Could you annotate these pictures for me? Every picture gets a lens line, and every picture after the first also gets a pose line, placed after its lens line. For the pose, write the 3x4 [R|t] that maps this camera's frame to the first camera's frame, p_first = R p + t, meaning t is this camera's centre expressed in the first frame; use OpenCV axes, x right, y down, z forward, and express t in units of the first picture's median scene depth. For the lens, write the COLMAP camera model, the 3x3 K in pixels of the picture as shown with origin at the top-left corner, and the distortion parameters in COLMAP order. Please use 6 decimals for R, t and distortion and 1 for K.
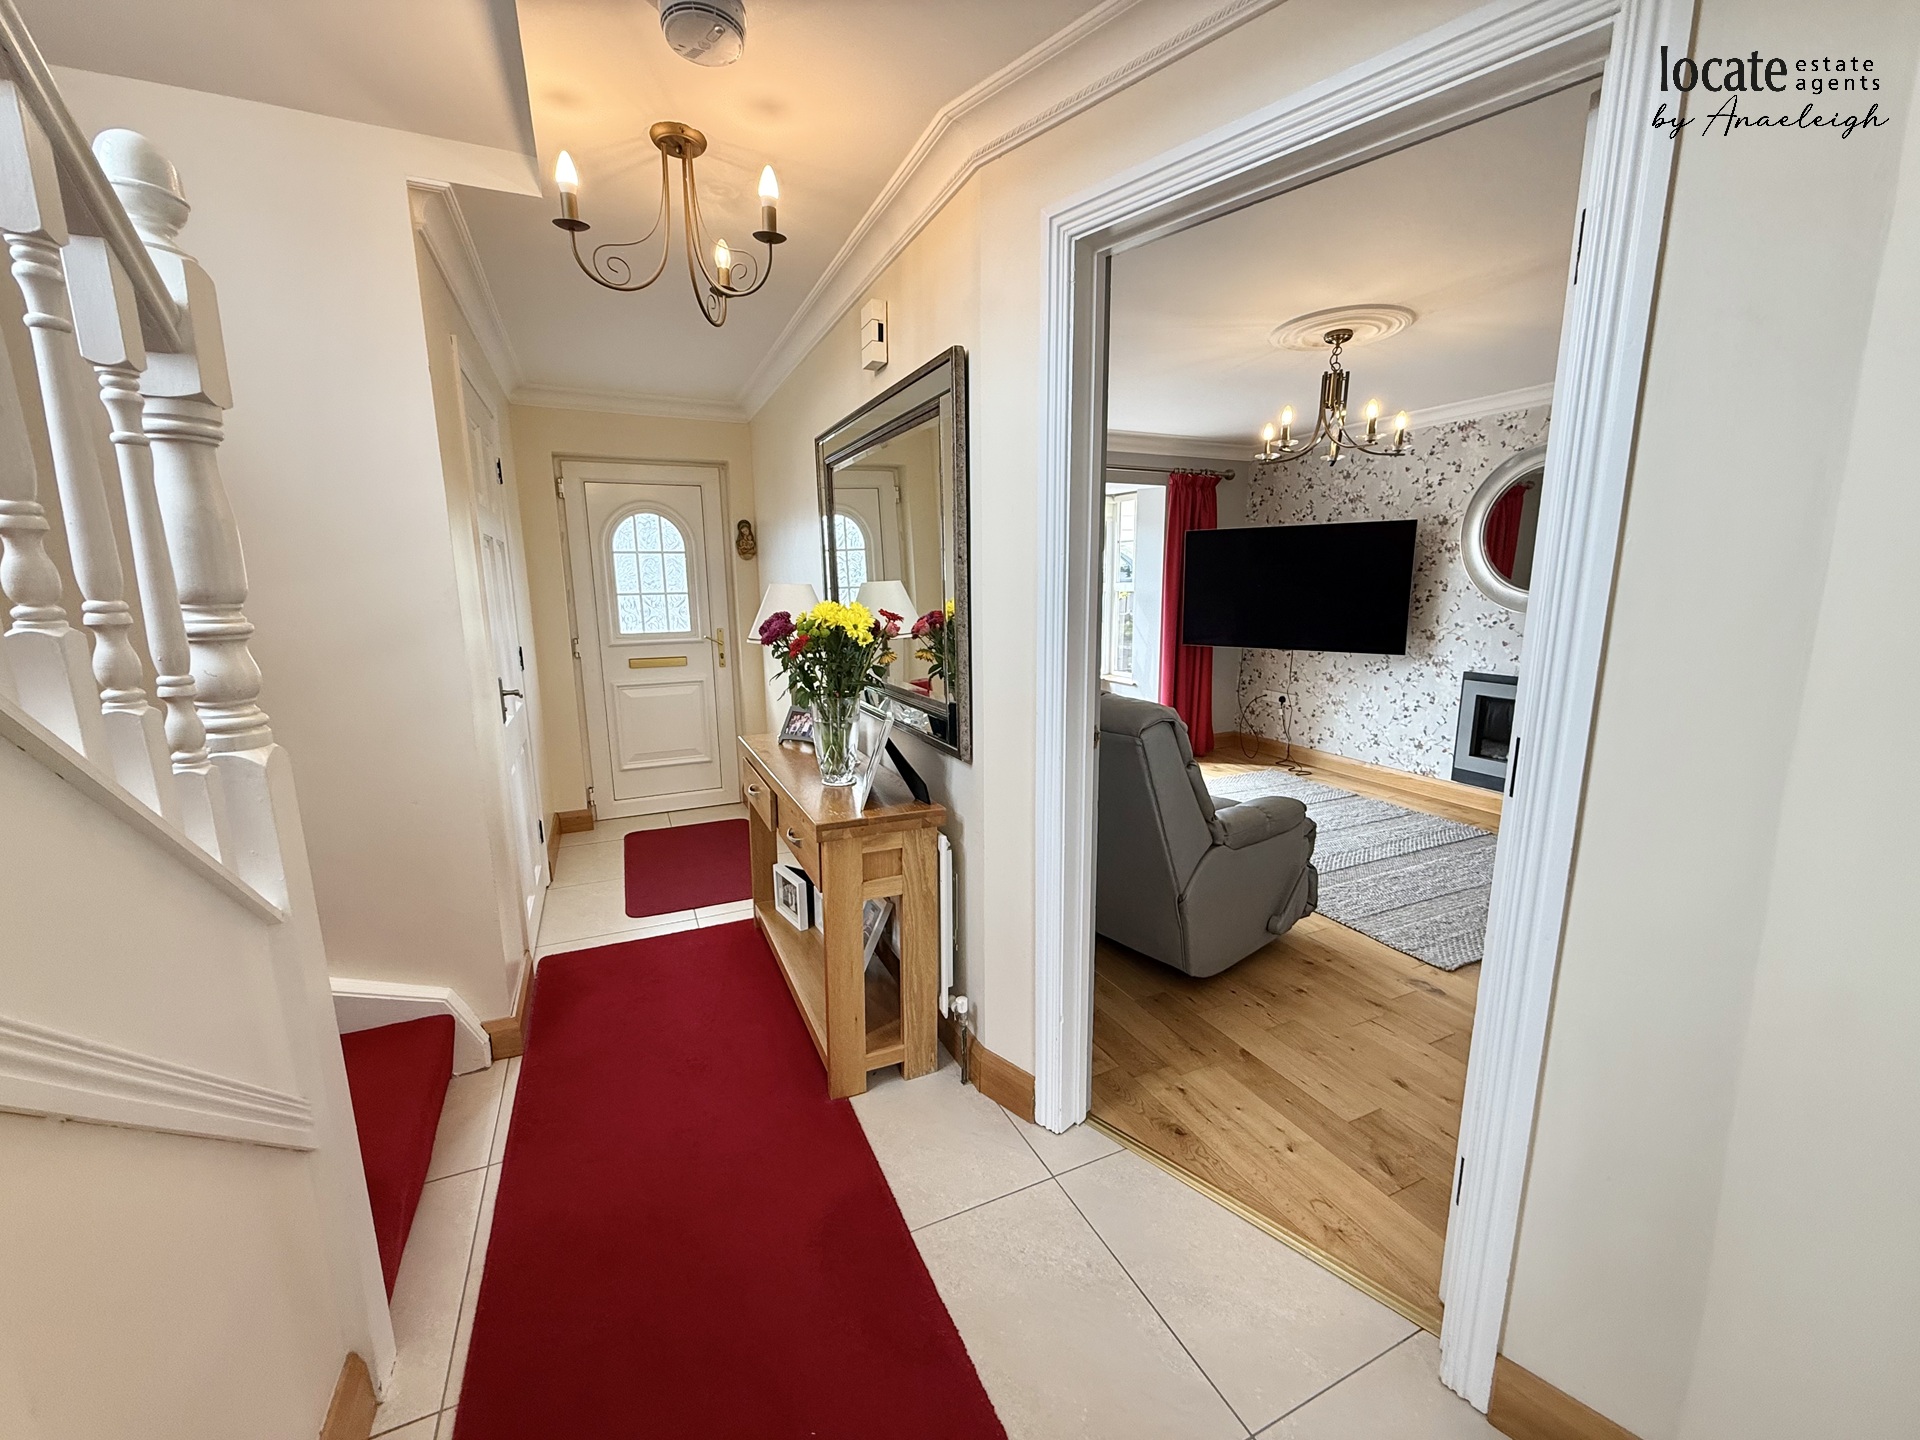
lens RADIAL K [[758.5, 0, 953.2], [0, 758.5, 721.6], [0, 0, 1]] dist [-0.000554, -0.000254]
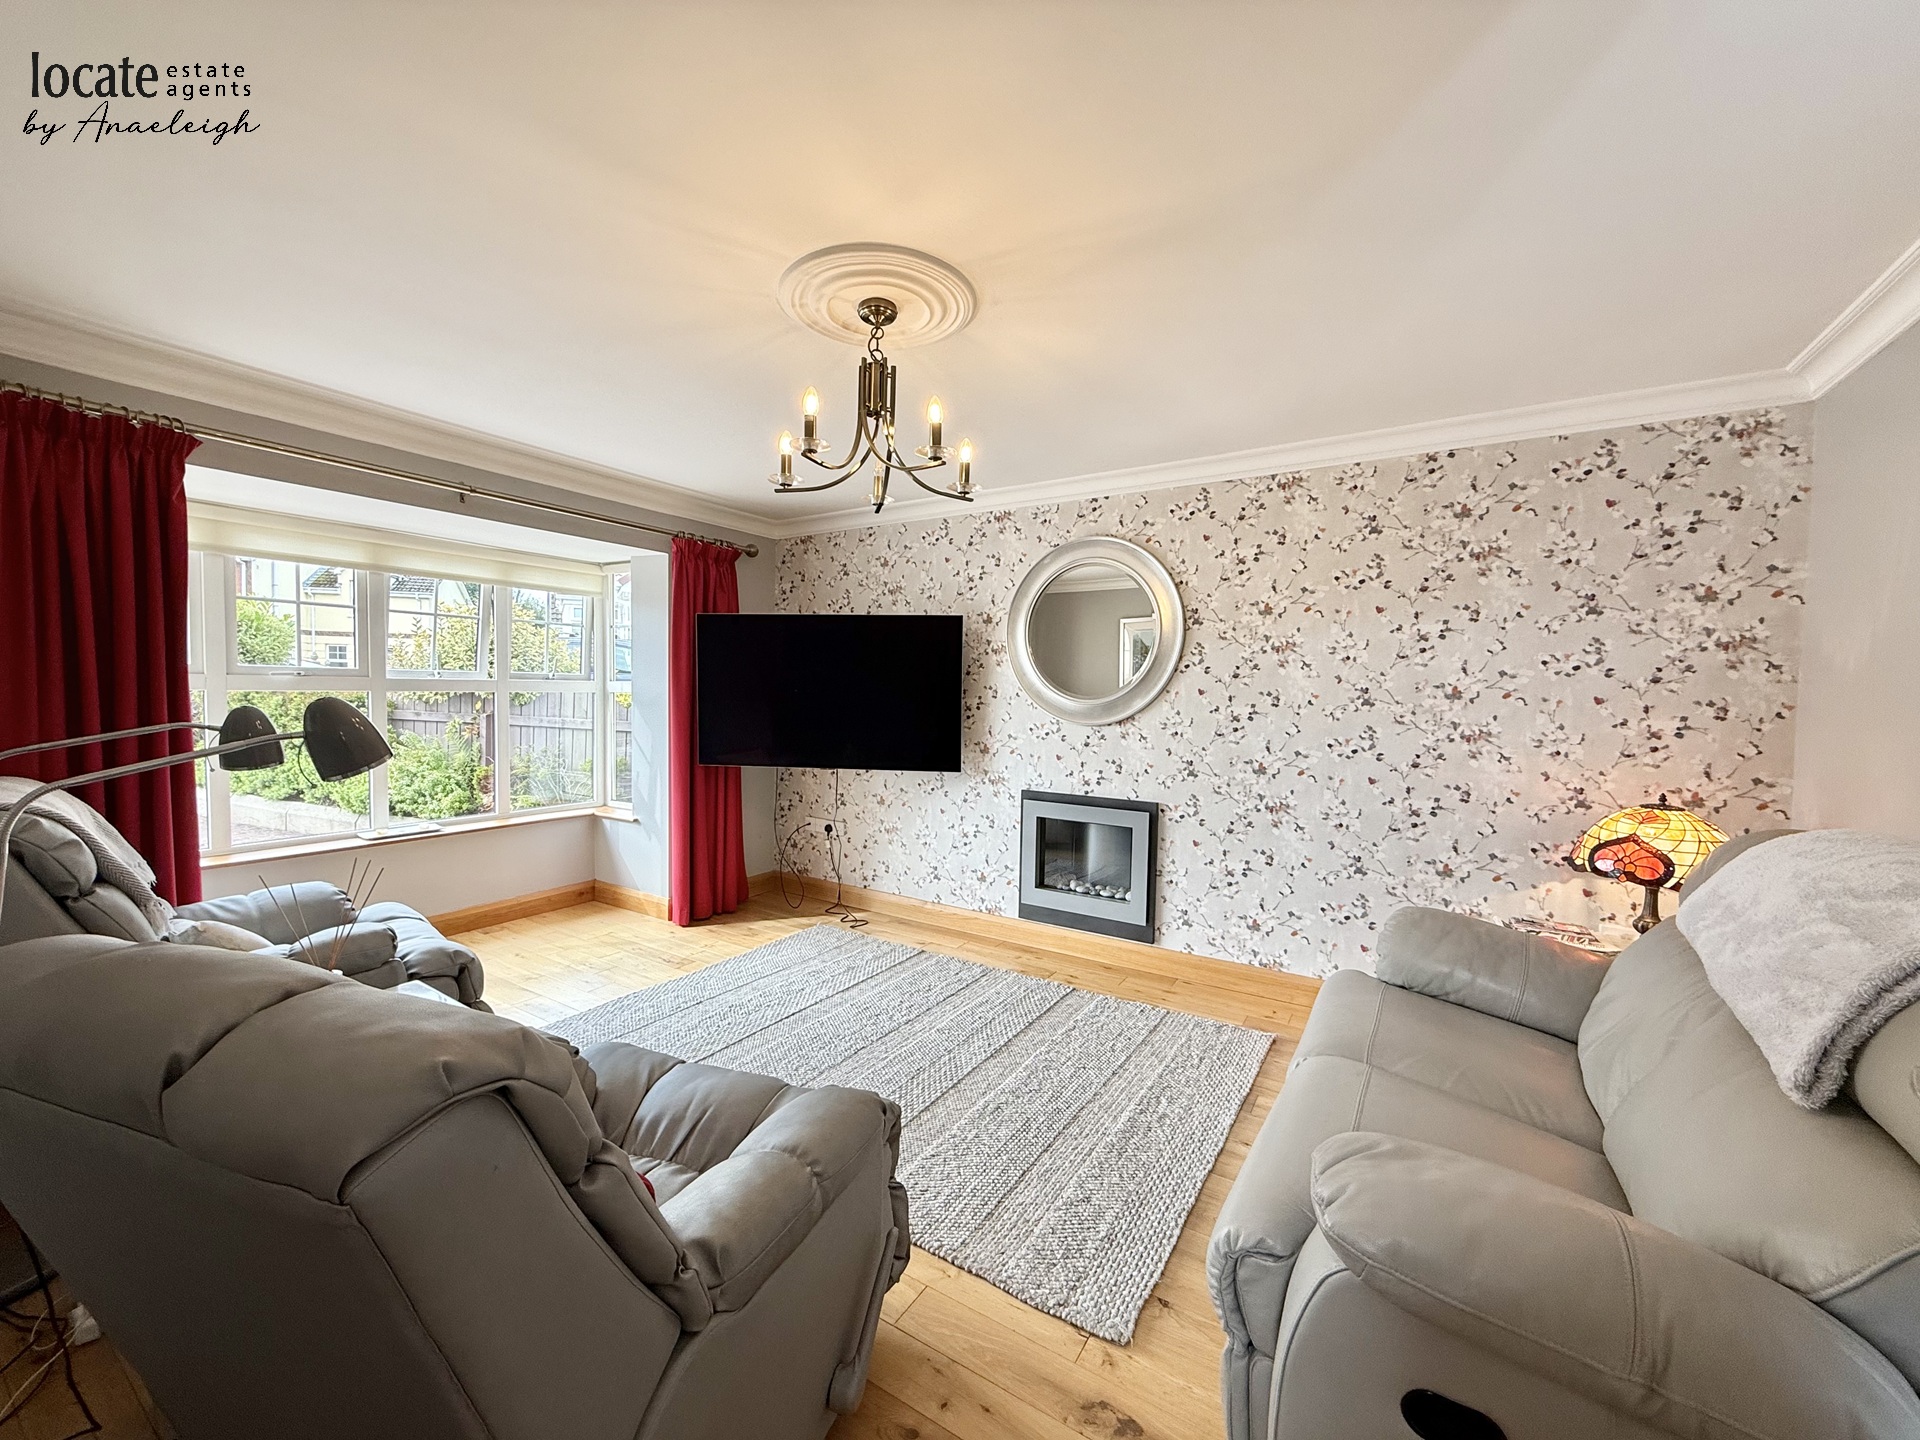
lens RADIAL K [[758.5, 0, 953.2], [0, 758.5, 721.6], [0, 0, 1]] dist [-0.000554, -0.000254]
pose [[0.839084, 0.001076, 0.544001, 0.132558], [0.074826, 0.990265, -0.117373, -0.046104], [-0.538831, 0.139191, 0.830835, 0.302662]]
